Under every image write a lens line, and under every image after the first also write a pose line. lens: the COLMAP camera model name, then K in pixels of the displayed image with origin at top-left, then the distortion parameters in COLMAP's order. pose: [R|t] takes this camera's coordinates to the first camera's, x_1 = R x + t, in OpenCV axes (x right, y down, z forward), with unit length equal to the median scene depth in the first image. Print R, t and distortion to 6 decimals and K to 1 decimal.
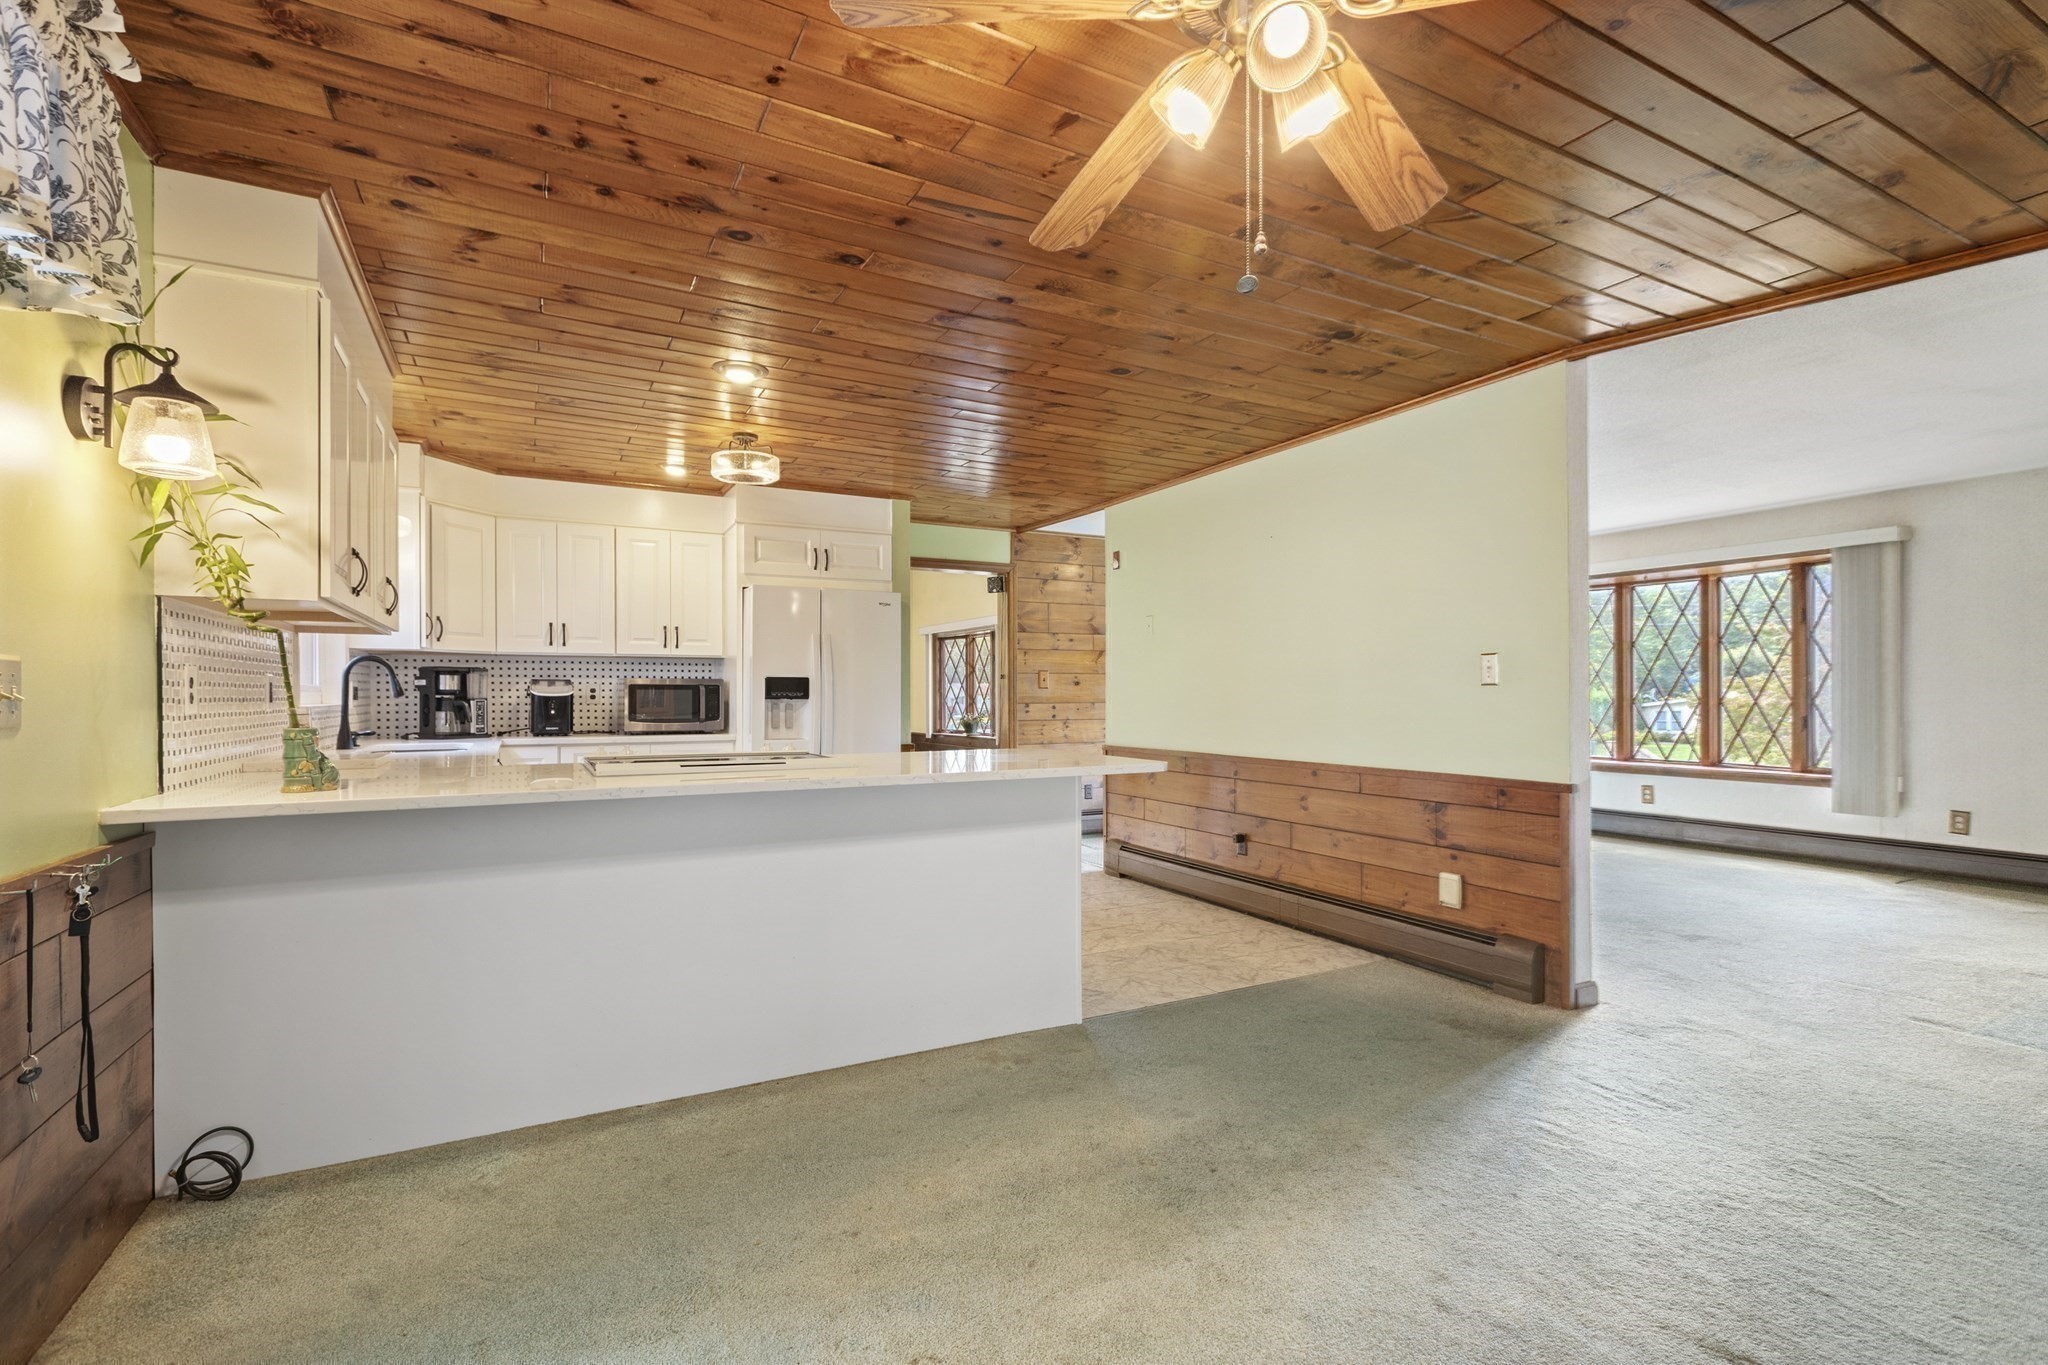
lens RADIAL K [[928.5, 0, 1028.8], [0, 928.5, 691.3], [0, 0, 1]] dist [0.002118, -0.000018]
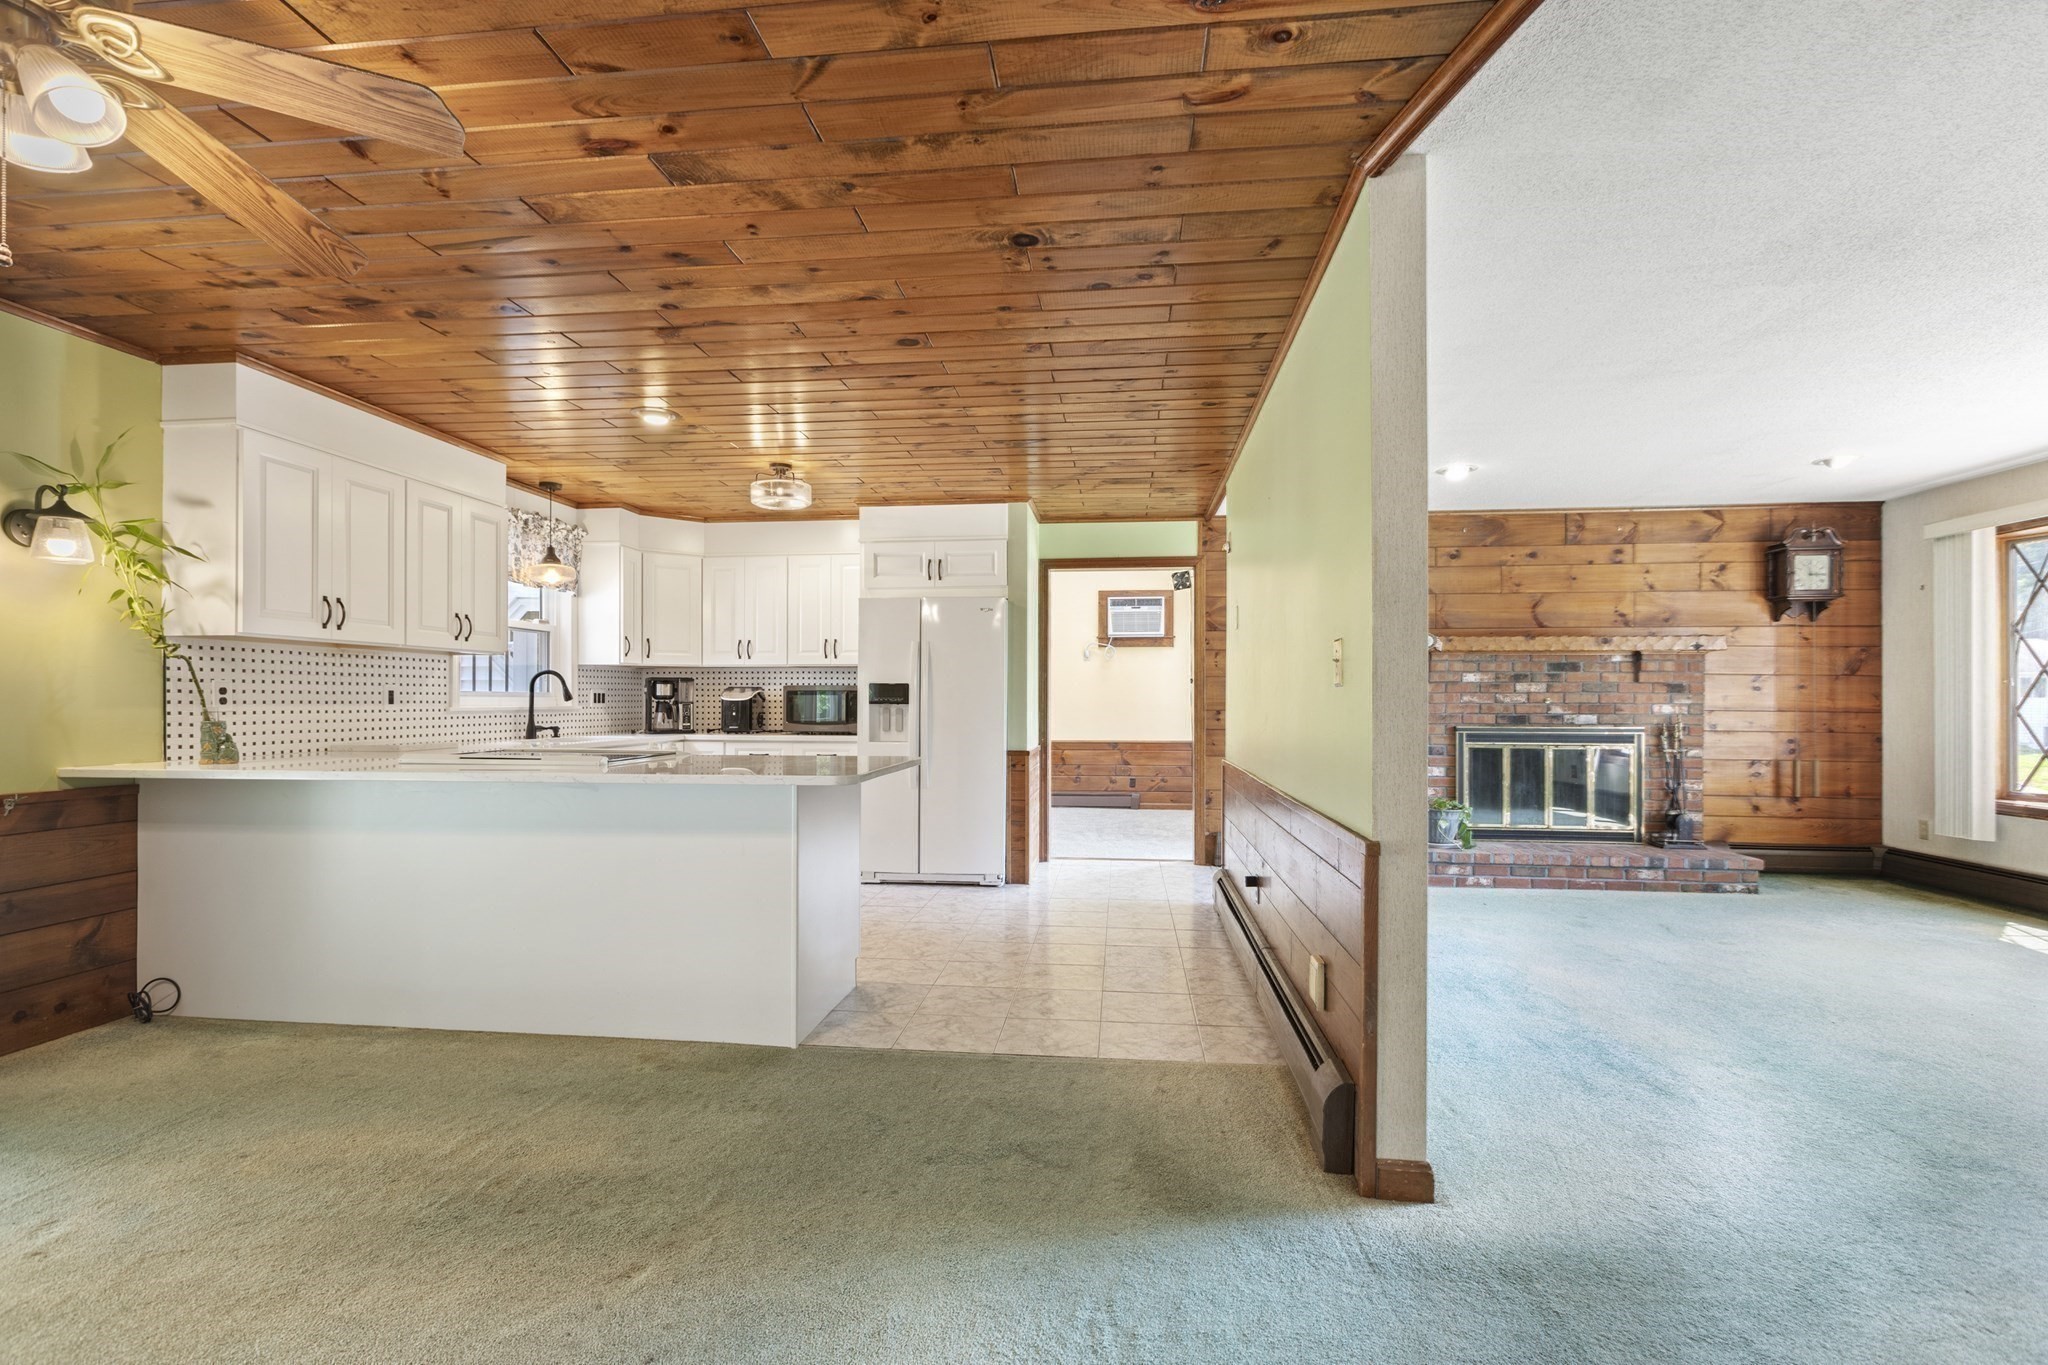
lens RADIAL K [[923.3, 0, 1020.8], [0, 923.3, 699.4], [0, 0, 1]] dist [0.000041, 0.000149]
pose [[0.822557, 0.001428, -0.568681, 0.633886], [0.000542, 0.999994, 0.003295, -0.000433], [0.568682, -0.003018, 0.822552, 0.292518]]
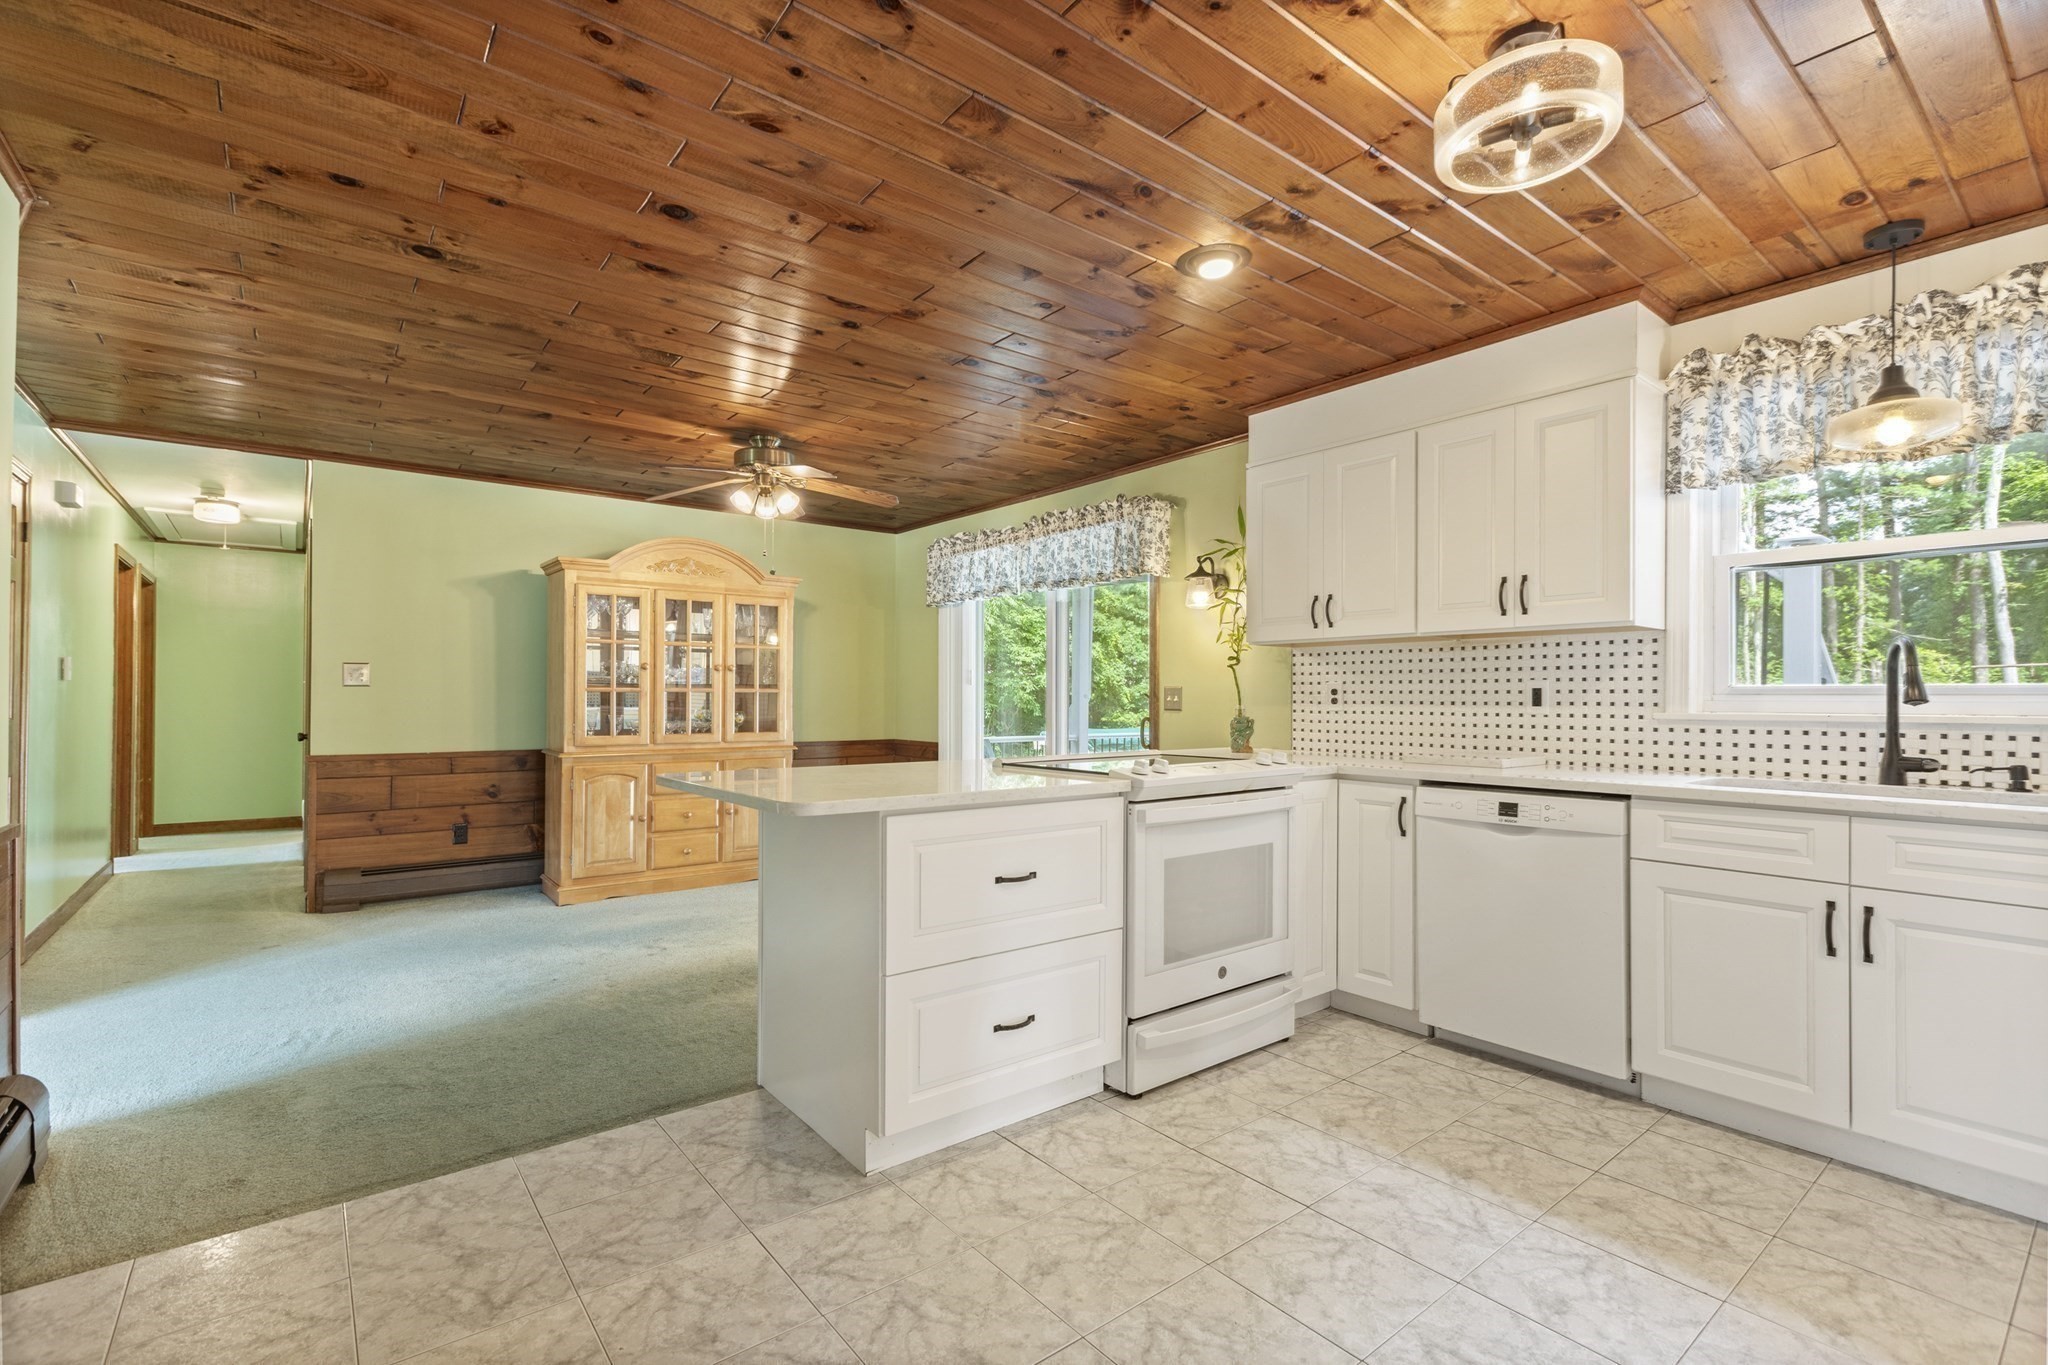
lens RADIAL K [[928.5, 0, 1028.8], [0, 928.5, 691.3], [0, 0, 1]] dist [0.002118, -0.000018]
pose [[-0.984775, -0.004342, -0.173778, -0.032189], [-0.002107, 0.999913, -0.013042, 0.007052], [0.173819, -0.012478, -0.984699, 1.537830]]
